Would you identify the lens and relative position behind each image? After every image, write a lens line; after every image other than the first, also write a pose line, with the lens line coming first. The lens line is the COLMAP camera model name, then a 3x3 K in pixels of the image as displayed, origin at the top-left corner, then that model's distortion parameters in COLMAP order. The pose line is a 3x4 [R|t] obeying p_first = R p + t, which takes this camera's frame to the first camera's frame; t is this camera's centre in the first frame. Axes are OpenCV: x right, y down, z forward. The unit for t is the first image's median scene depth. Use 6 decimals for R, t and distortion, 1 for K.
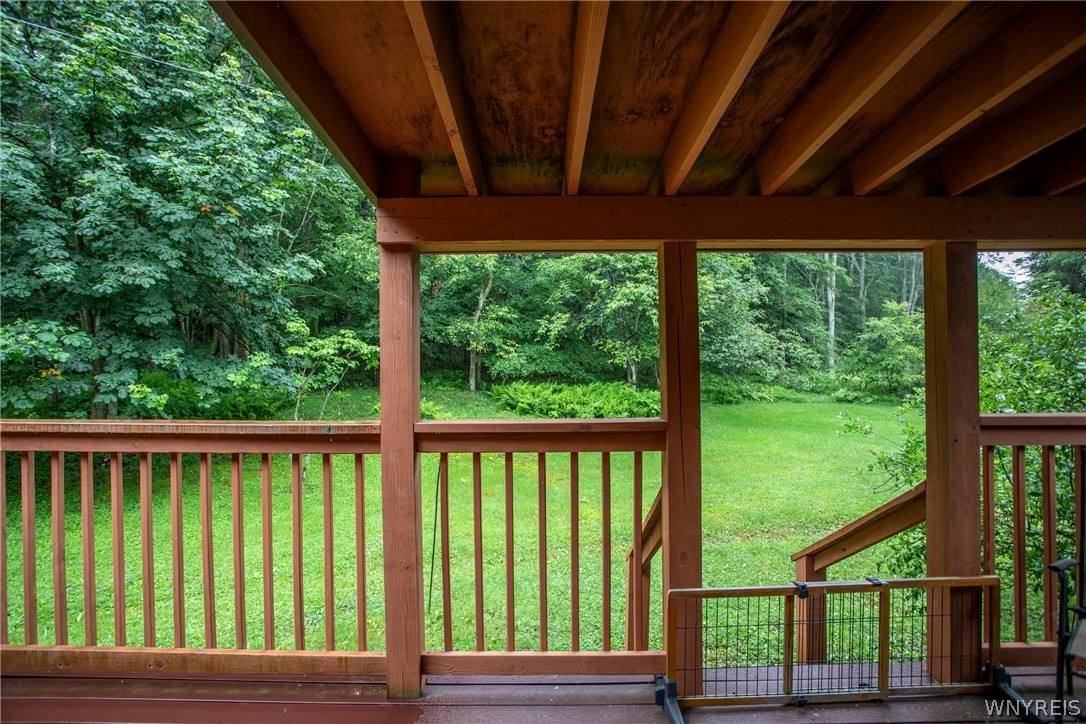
lens RADIAL K [[529.0, 0, 546.2], [0, 529.0, 358.6], [0, 0, 1]] dist [-0.064359, 0.020736]
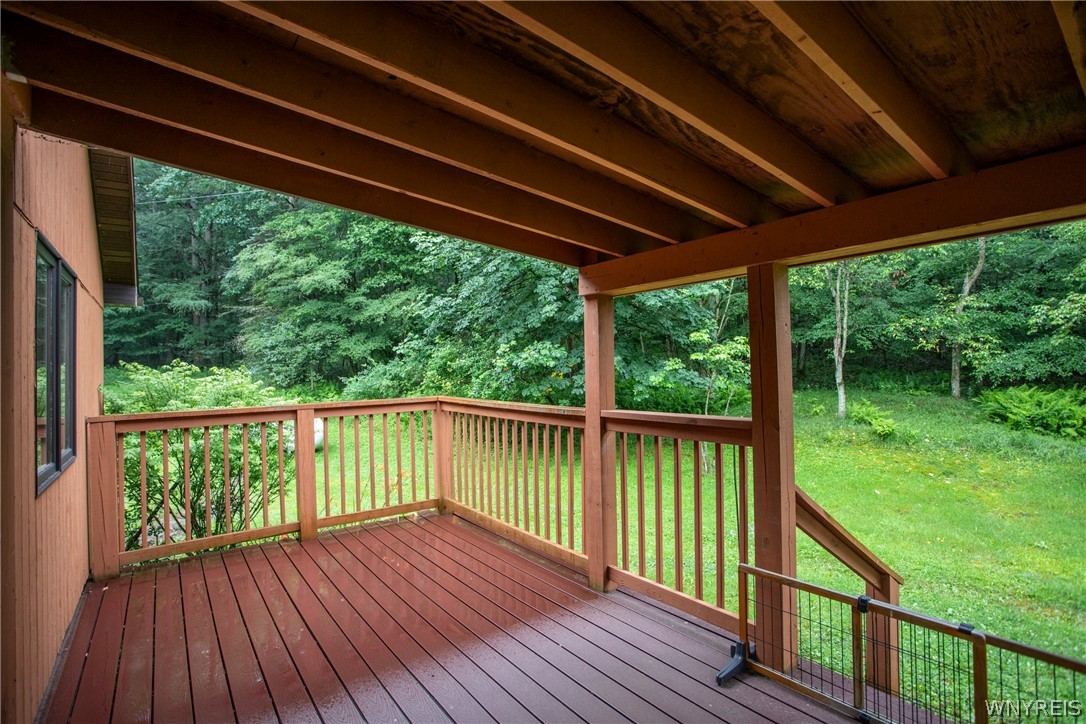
lens RADIAL K [[529.0, 0, 534.2], [0, 529.0, 363.6], [0, 0, 1]] dist [-0.064359, 0.020736]
pose [[0.599231, -0.009896, -0.800515, 0.299569], [0.016699, 0.999861, 0.000139, -0.005738], [0.800402, -0.013451, 0.599313, -0.024630]]
